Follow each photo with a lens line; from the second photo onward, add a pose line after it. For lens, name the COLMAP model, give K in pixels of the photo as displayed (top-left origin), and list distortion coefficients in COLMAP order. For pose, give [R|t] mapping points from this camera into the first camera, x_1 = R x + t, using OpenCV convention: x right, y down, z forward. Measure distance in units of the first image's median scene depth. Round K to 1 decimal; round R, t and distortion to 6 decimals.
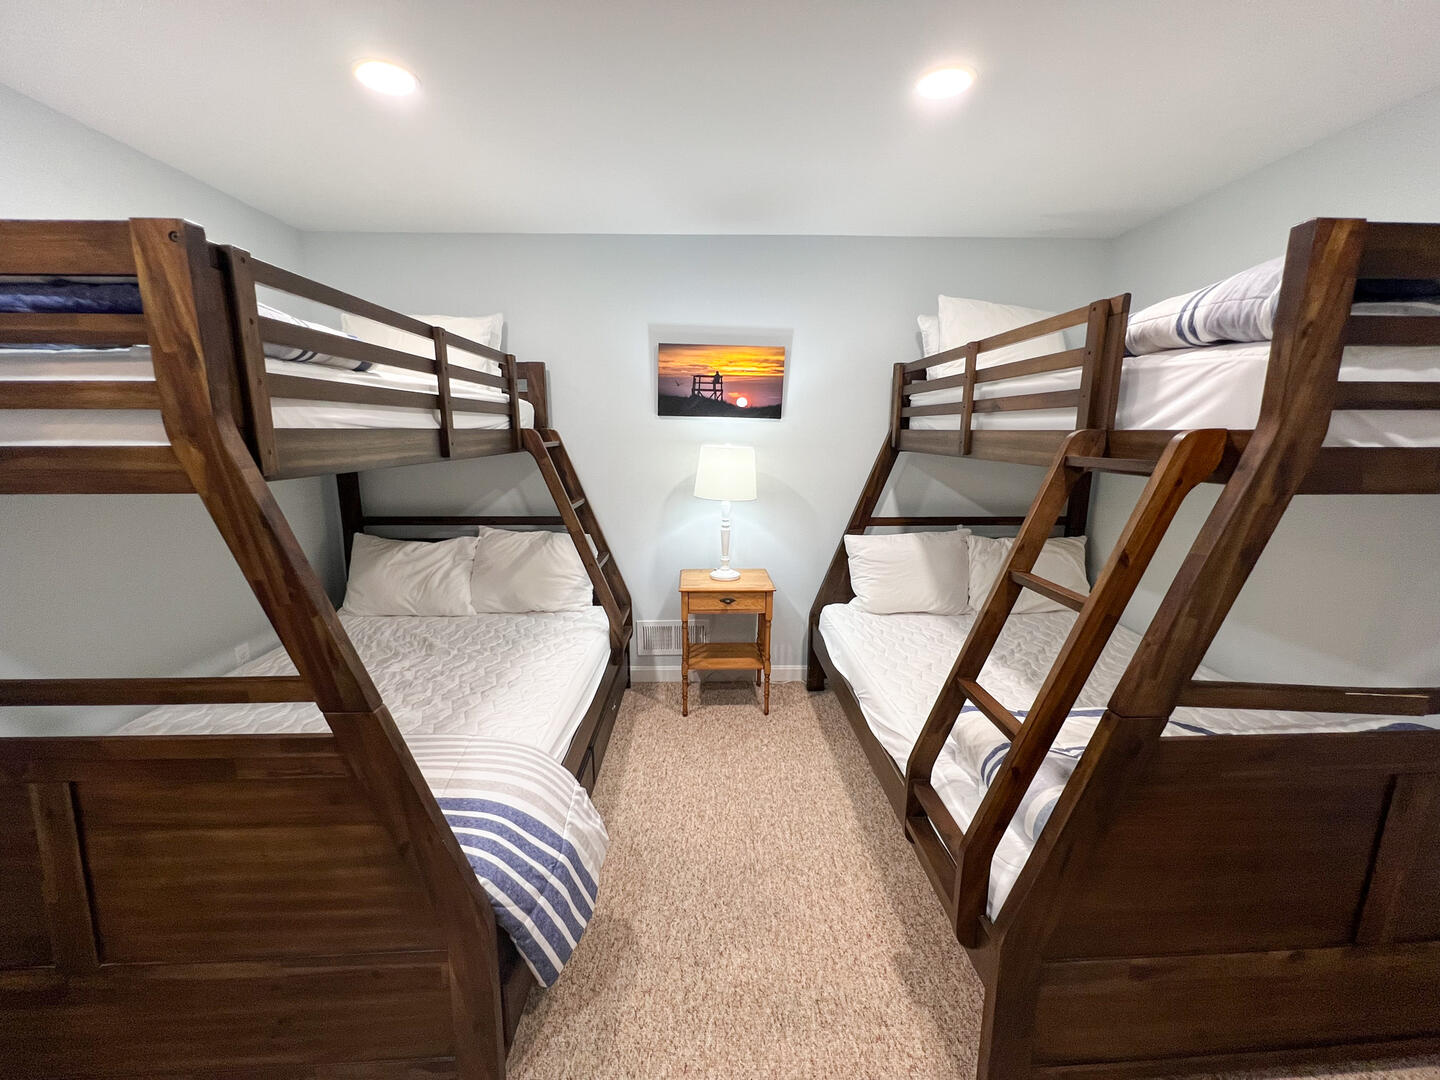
lens RADIAL K [[580.1, 0, 717.0], [0, 580.1, 535.5], [0, 0, 1]] dist [0.001400, 0.000080]
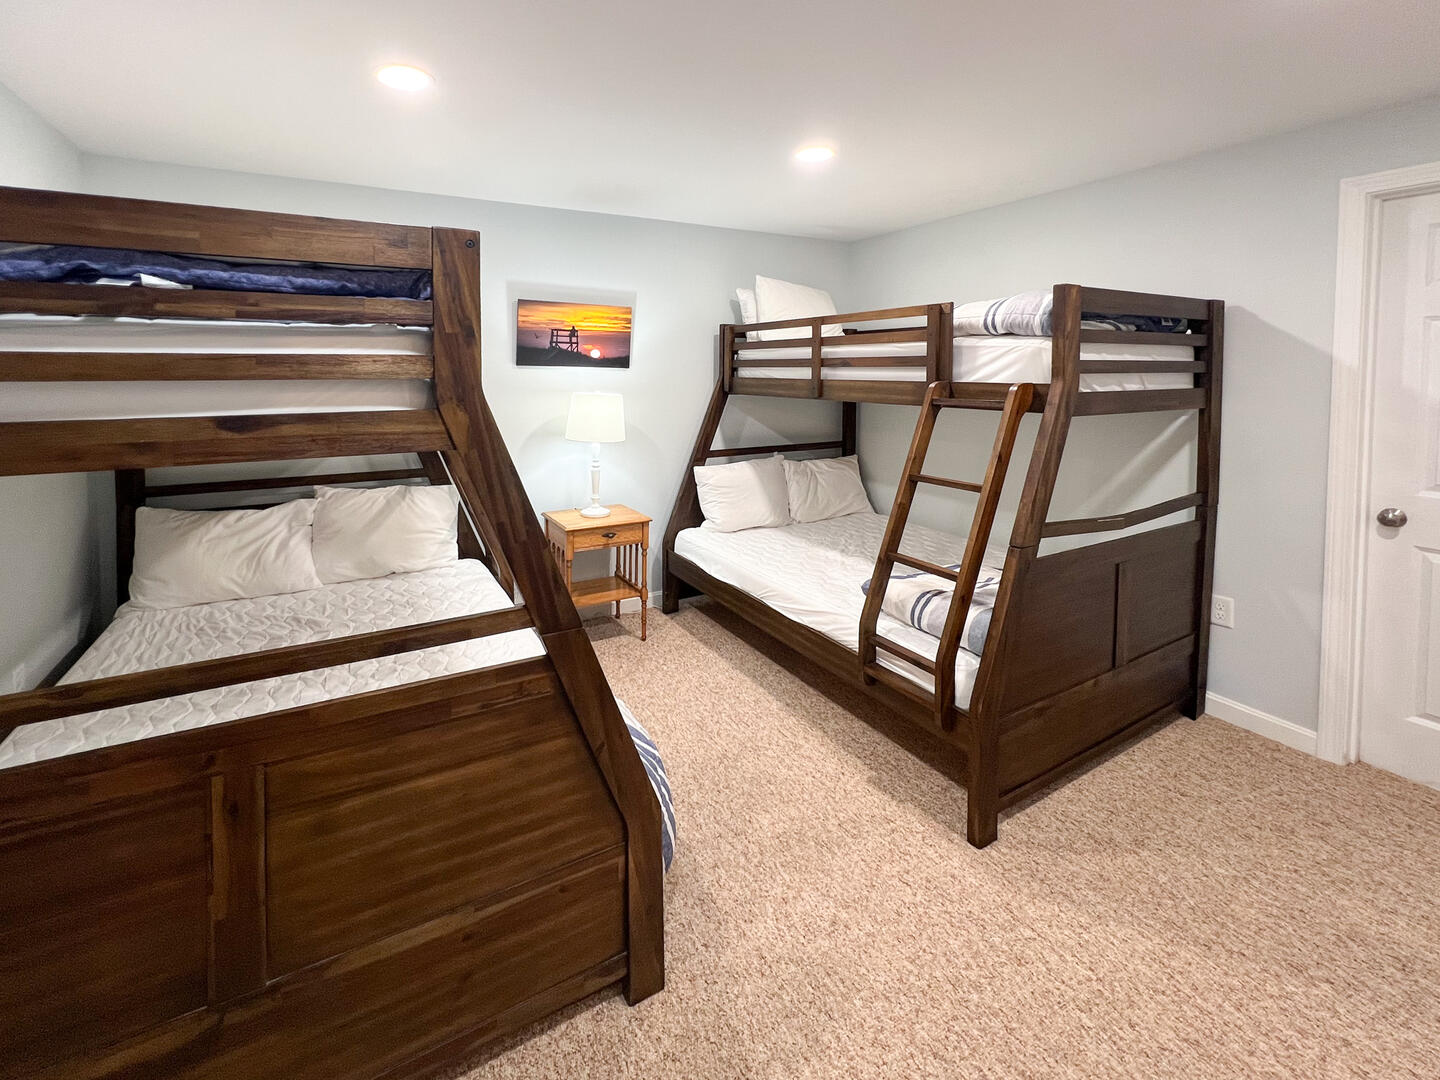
lens RADIAL K [[601.4, 0, 660.4], [0, 601.4, 391.4], [0, 0, 1]] dist [0.002458, -0.000067]
pose [[0.914634, -0.018760, 0.403847, -0.445169], [0.077018, 0.988714, -0.128503, -0.001045], [-0.396878, 0.148637, 0.905756, -0.117466]]
